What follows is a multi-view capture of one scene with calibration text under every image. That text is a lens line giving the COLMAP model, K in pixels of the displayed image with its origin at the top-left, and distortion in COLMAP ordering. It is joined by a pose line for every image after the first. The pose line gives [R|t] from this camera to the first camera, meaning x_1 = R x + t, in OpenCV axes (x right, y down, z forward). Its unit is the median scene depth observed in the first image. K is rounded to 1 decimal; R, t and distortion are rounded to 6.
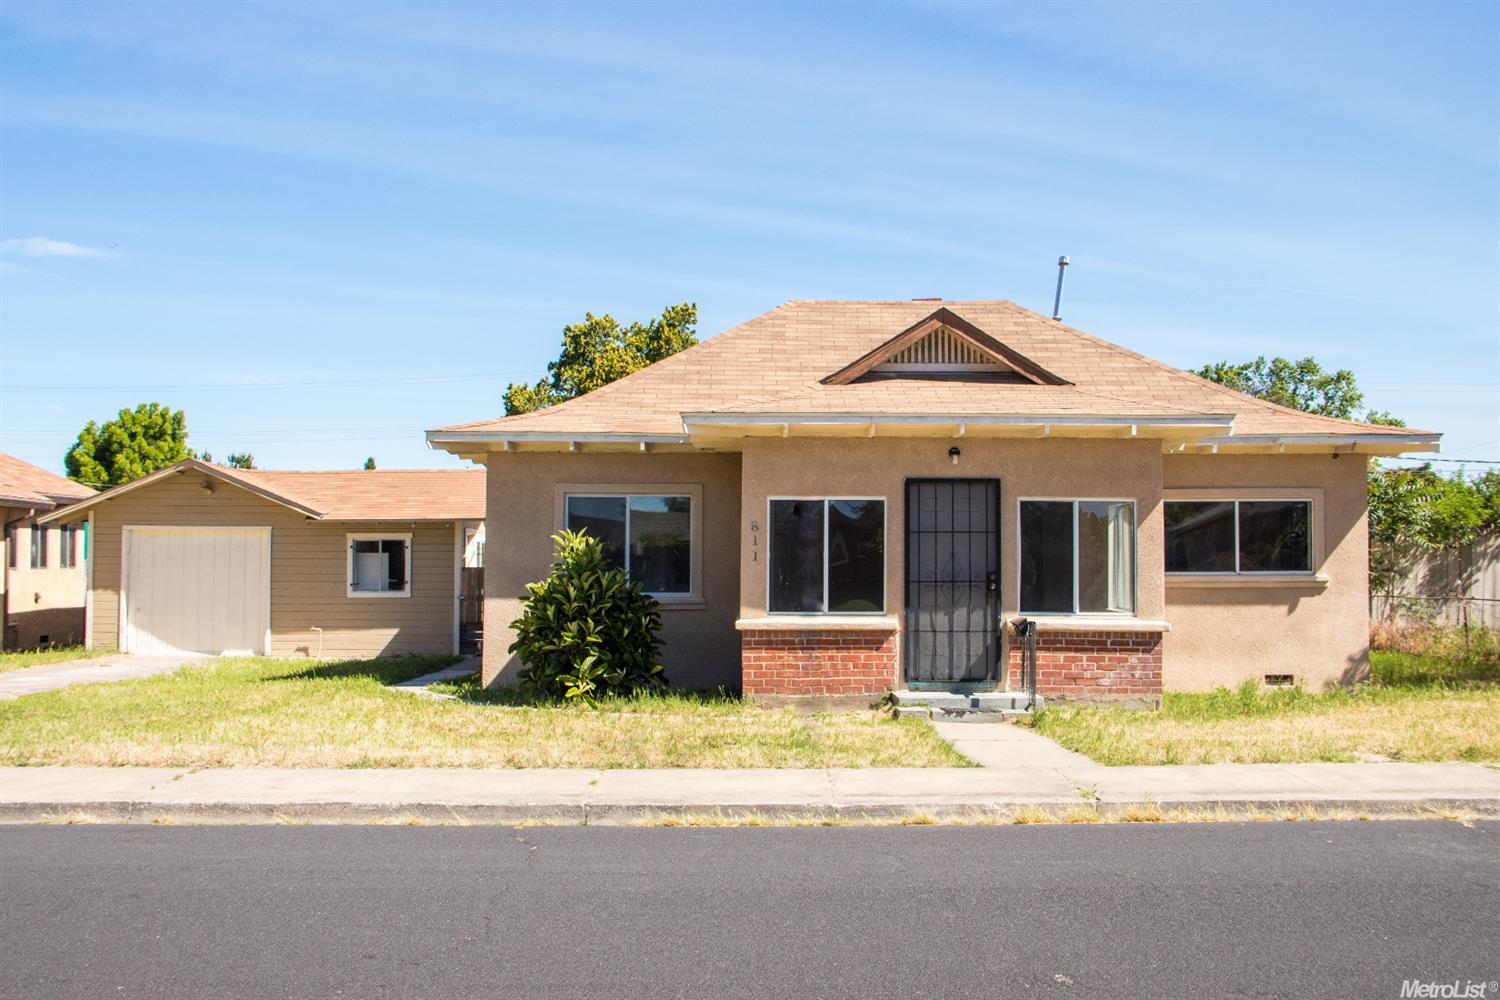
lens RADIAL K [[1300.4, 0, 750.4], [0, 1300.4, 465.2], [0, 0, 1]] dist [-0.081644, -0.001326]
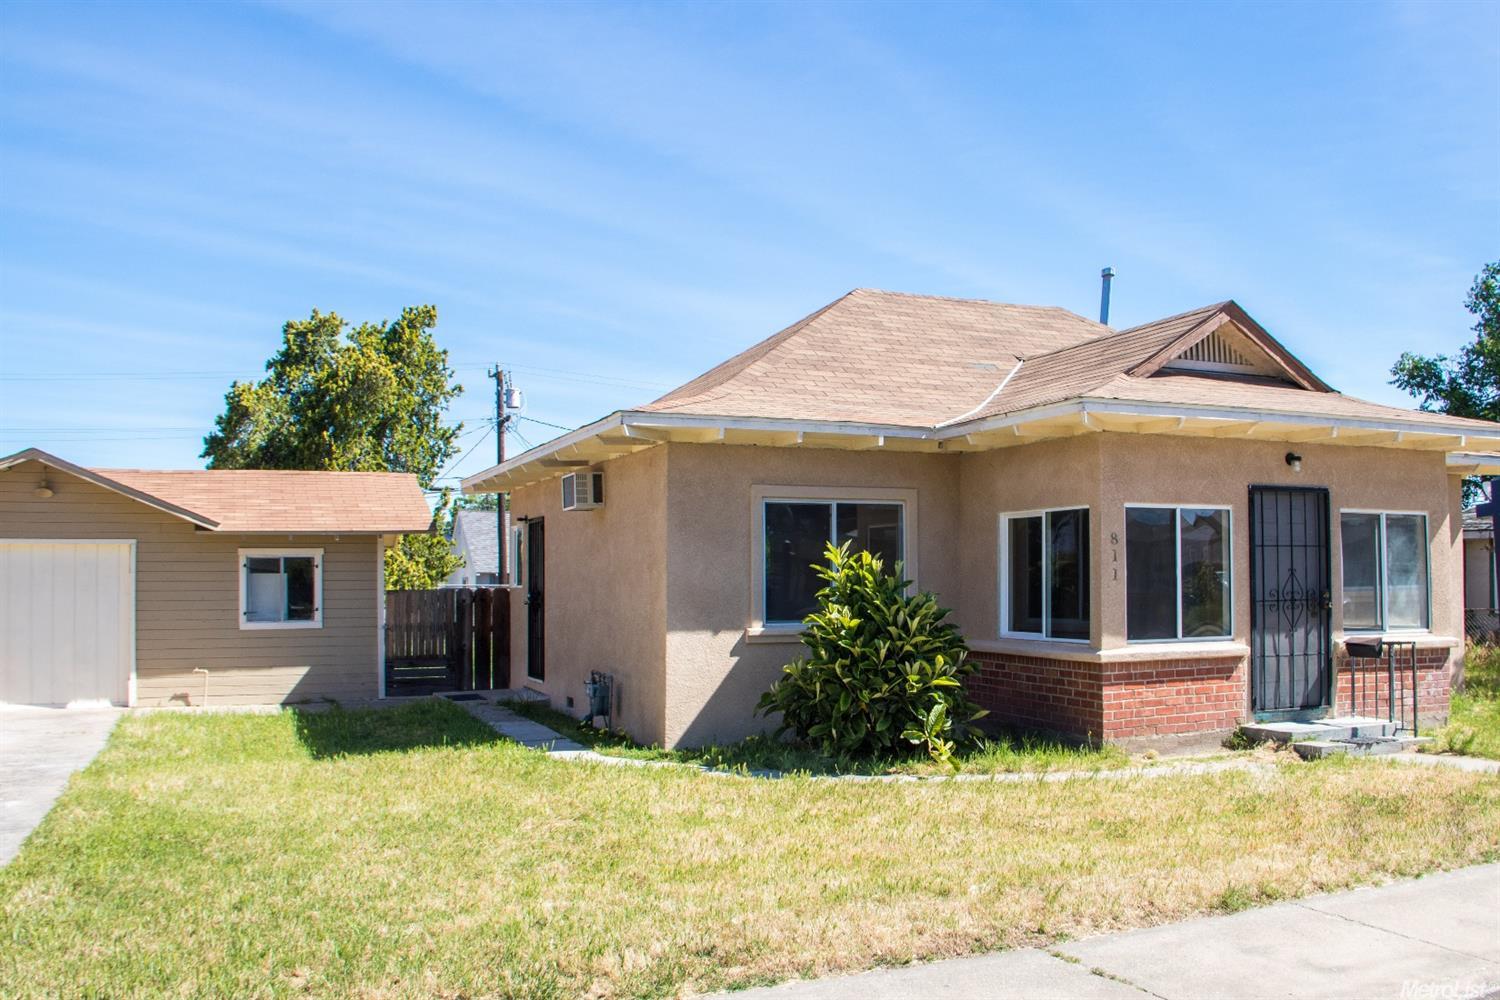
lens RADIAL K [[1226.3, 0, 750.0], [0, 1226.3, 500.0], [0, 0, 1]] dist [-0.180973, 0.126287]
pose [[0.931318, 0.017212, 0.363801, -0.497816], [-0.020483, 0.999777, 0.005134, 0.022764], [-0.363632, -0.012233, 0.931462, 0.361888]]
